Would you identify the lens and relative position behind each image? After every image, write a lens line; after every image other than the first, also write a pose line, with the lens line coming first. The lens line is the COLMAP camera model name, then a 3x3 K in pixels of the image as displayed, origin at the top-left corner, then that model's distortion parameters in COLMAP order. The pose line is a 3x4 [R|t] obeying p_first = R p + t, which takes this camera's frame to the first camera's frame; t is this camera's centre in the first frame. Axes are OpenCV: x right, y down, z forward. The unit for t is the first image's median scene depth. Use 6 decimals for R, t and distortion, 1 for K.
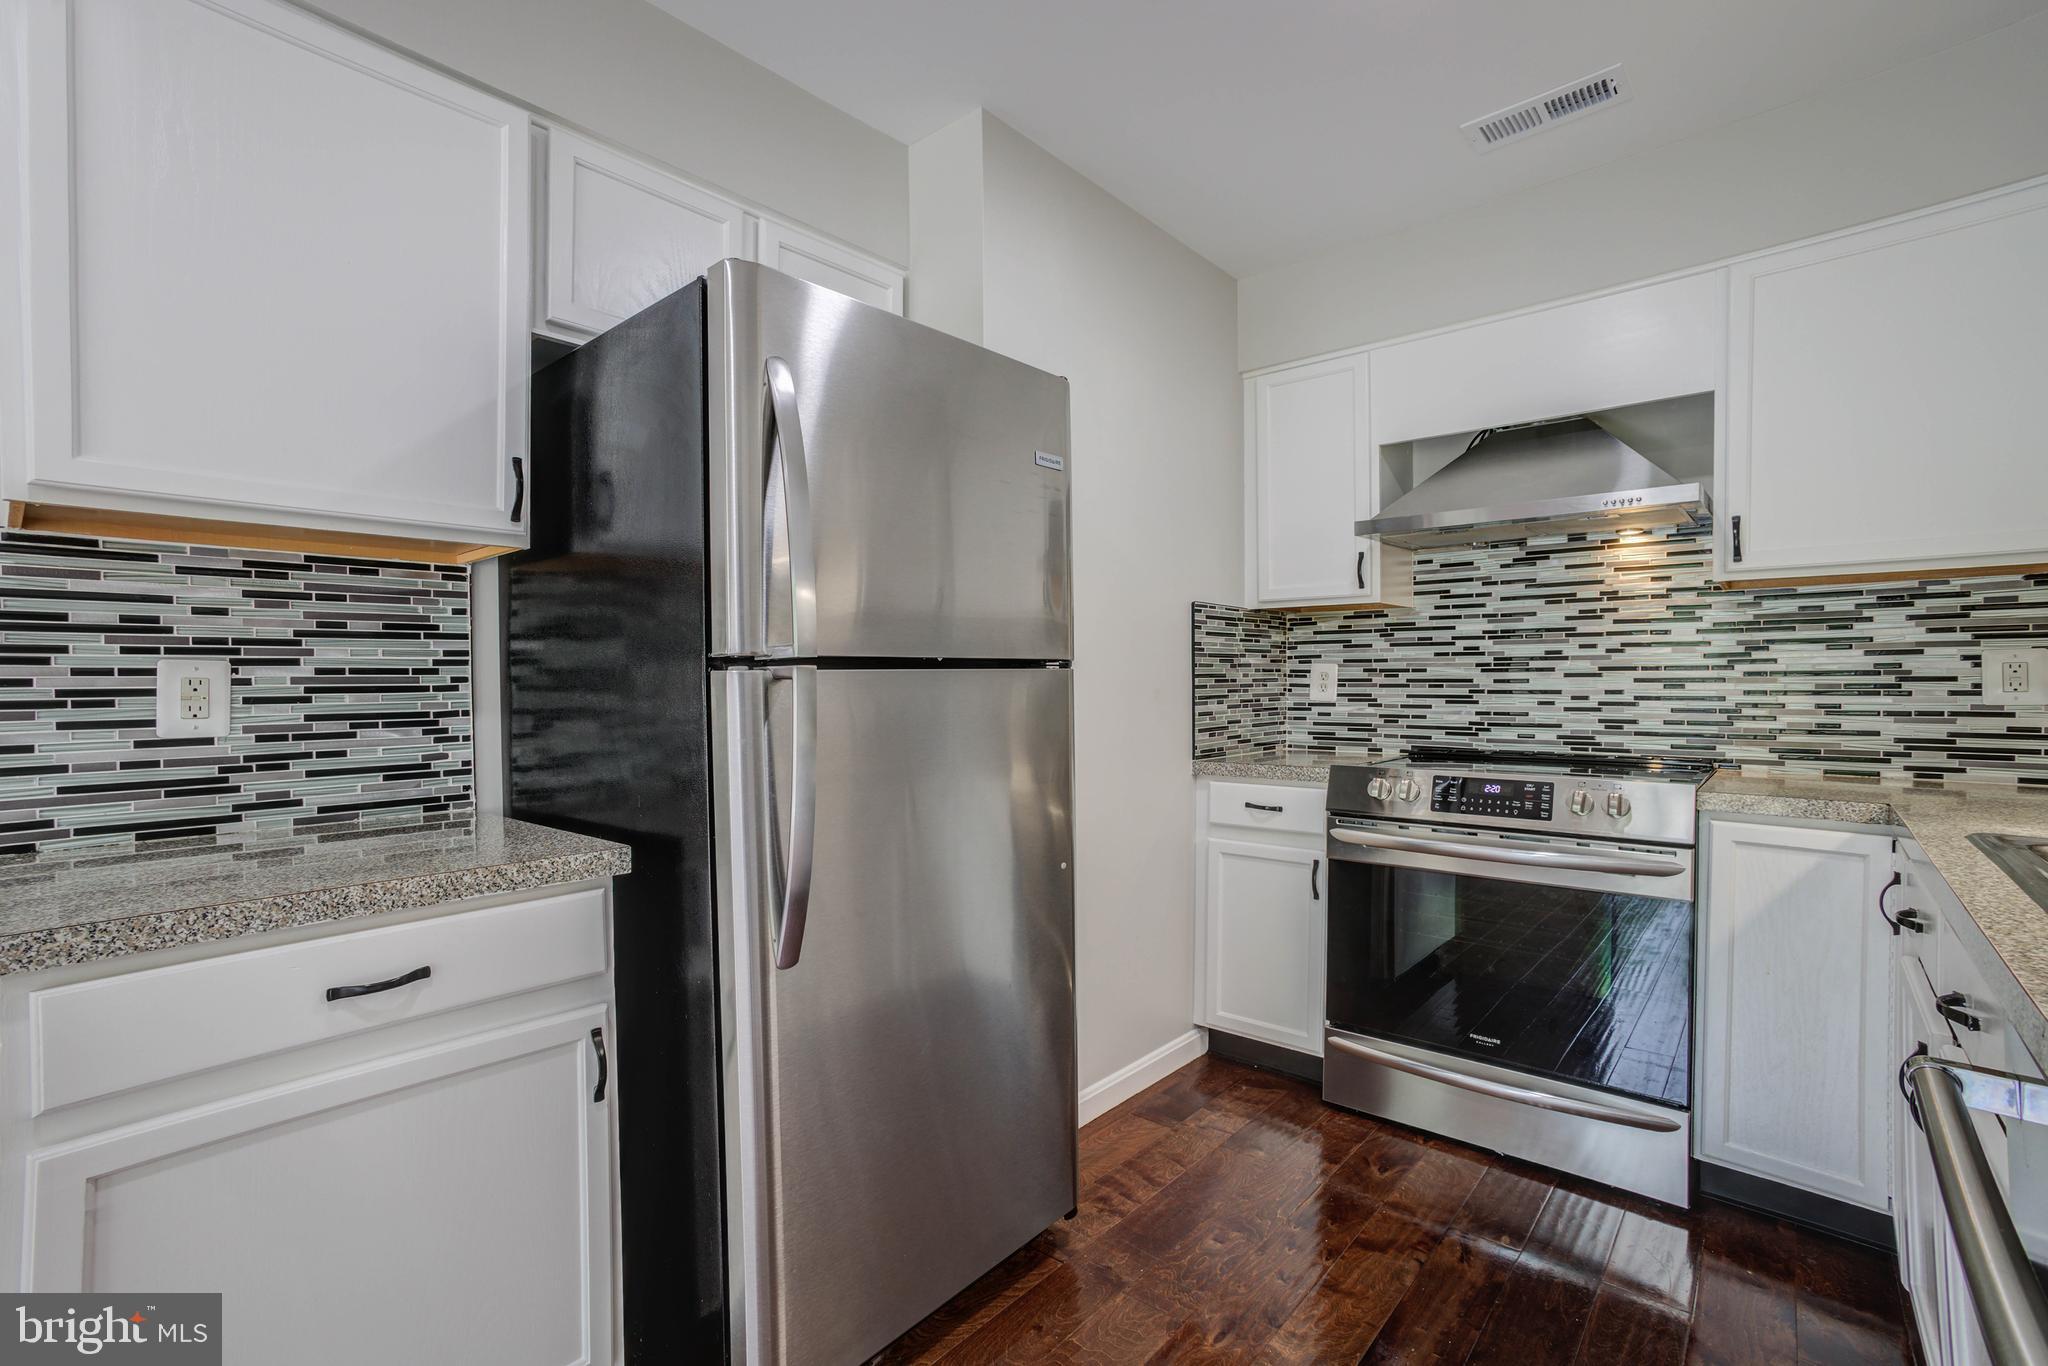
lens RADIAL K [[898.6, 0, 960.9], [0, 898.6, 692.5], [0, 0, 1]] dist [-0.043608, 0.021190]
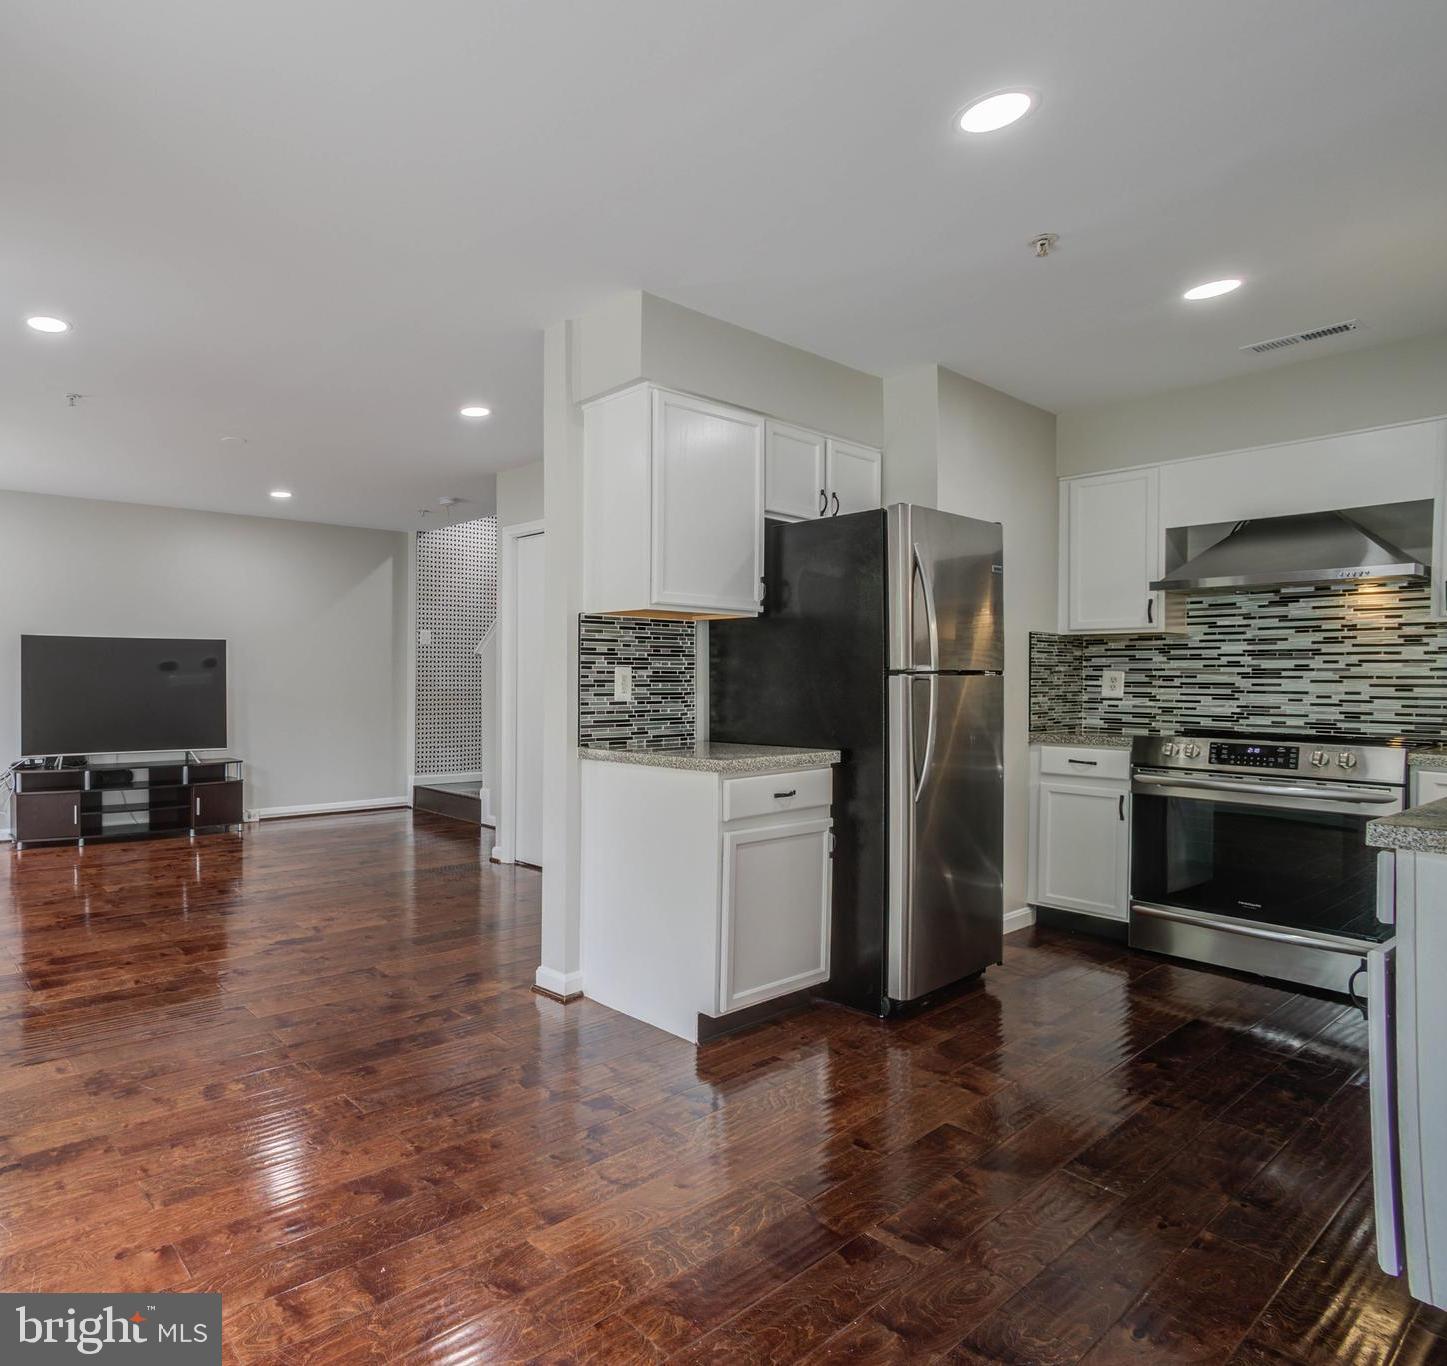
lens RADIAL K [[873.0, 0, 501.4], [0, 873.0, 680.1], [0, 0, 1]] dist [-0.015755, 0.034042]
pose [[0.987999, 0.013021, -0.153910, -0.493890], [-0.014568, 0.999854, -0.008928, 0.012768], [0.153771, 0.011063, 0.988045, -0.769758]]
